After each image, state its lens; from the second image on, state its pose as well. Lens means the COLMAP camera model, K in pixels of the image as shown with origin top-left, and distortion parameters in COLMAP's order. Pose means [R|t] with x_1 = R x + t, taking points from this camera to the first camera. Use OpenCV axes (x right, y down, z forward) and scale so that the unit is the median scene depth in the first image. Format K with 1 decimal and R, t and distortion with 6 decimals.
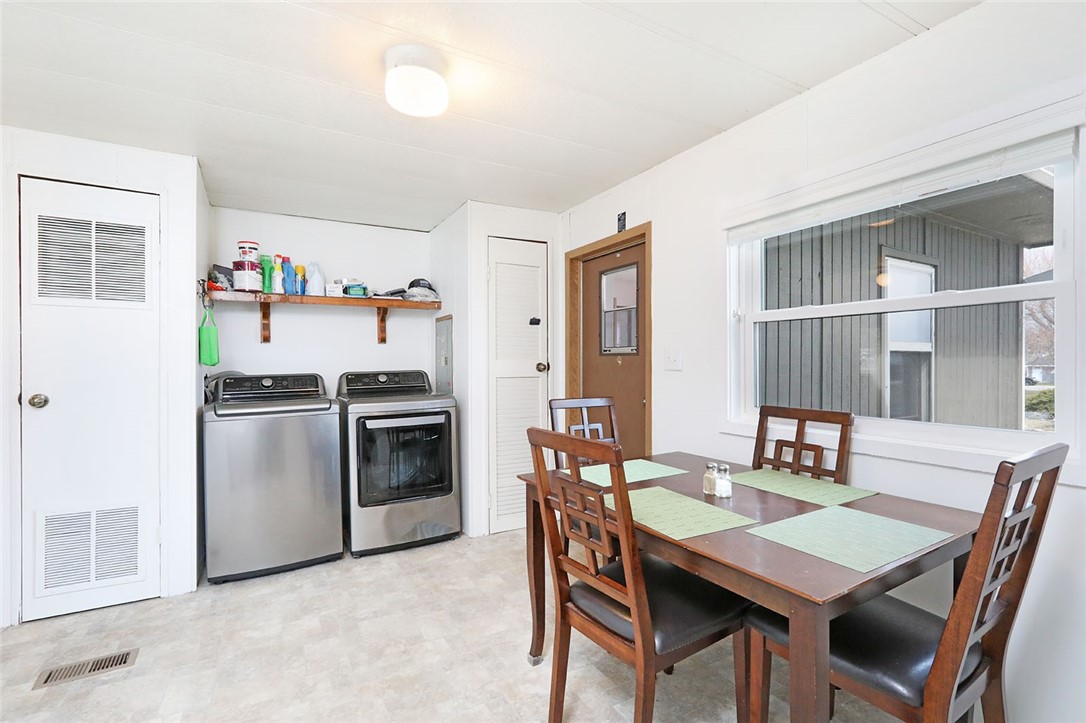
lens RADIAL K [[516.7, 0, 541.8], [0, 516.7, 360.7], [0, 0, 1]] dist [-0.010822, 0.002173]
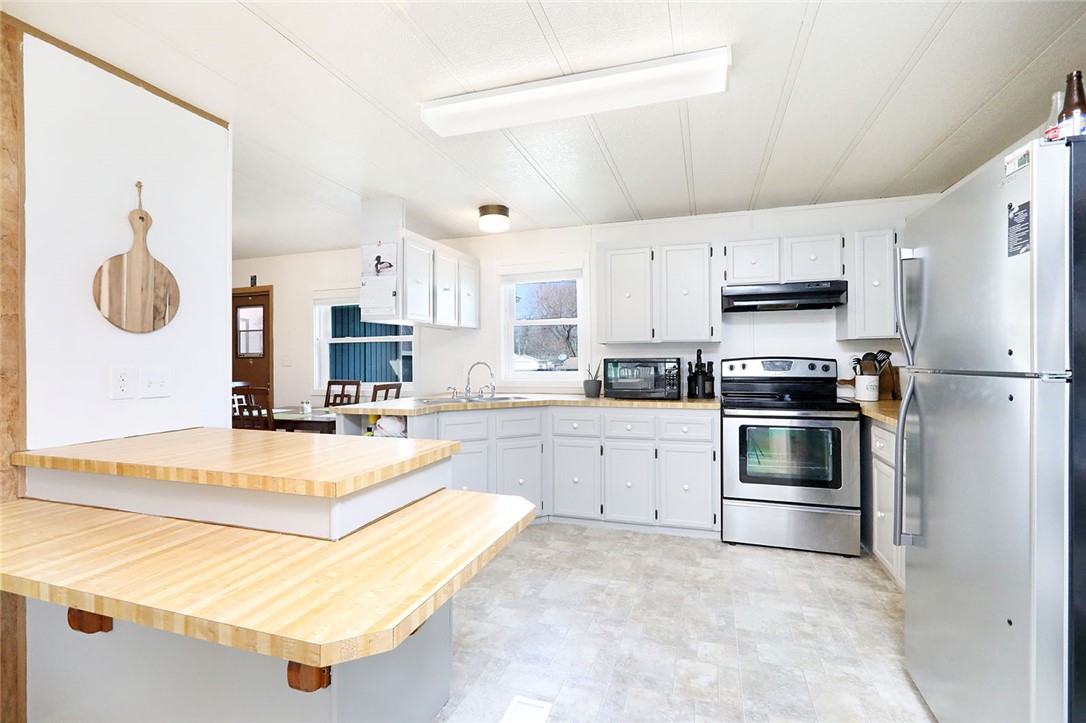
lens RADIAL K [[516.7, 0, 551.3], [0, 516.7, 362.0], [0, 0, 1]] dist [-0.010822, 0.002173]
pose [[0.750096, -0.005438, 0.661306, -0.348035], [0.004642, 0.999985, 0.002958, 0.003940], [-0.661312, 0.000851, 0.750110, -1.389008]]
